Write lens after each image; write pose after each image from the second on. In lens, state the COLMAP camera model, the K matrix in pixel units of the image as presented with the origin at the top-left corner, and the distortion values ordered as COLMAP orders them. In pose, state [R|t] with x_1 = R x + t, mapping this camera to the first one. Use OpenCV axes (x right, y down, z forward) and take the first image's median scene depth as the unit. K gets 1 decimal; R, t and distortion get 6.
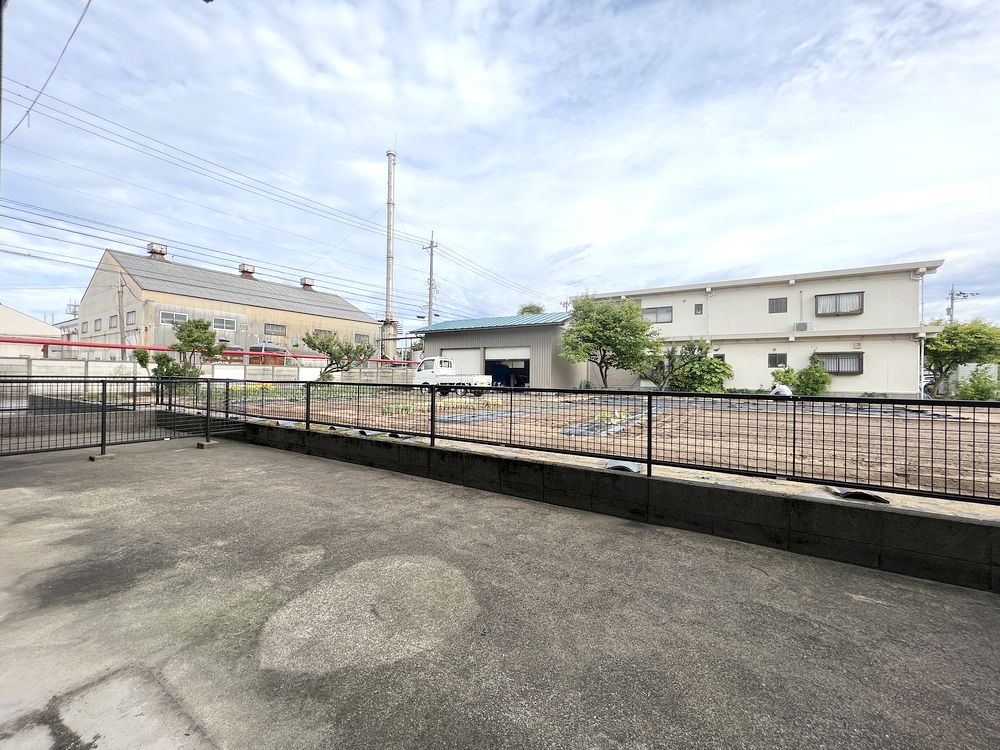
lens RADIAL K [[398.2, 0, 497.0], [0, 398.2, 375.7], [0, 0, 1]] dist [0.001774, 0.000263]
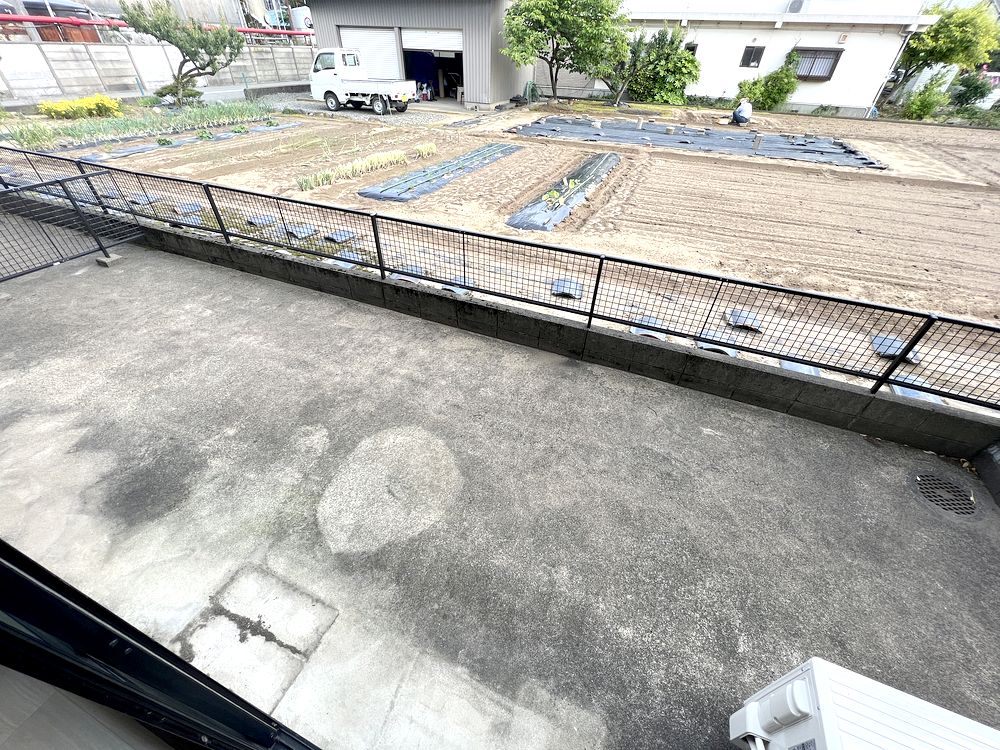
lens RADIAL K [[398.2, 0, 502.6], [0, 398.2, 375.6], [0, 0, 1]] dist [0.001774, 0.000263]
pose [[0.985988, -0.092011, 0.139143, -0.038871], [-0.018776, 0.767608, 0.640644, -0.353411], [-0.165754, -0.634280, 0.755125, 0.064809]]
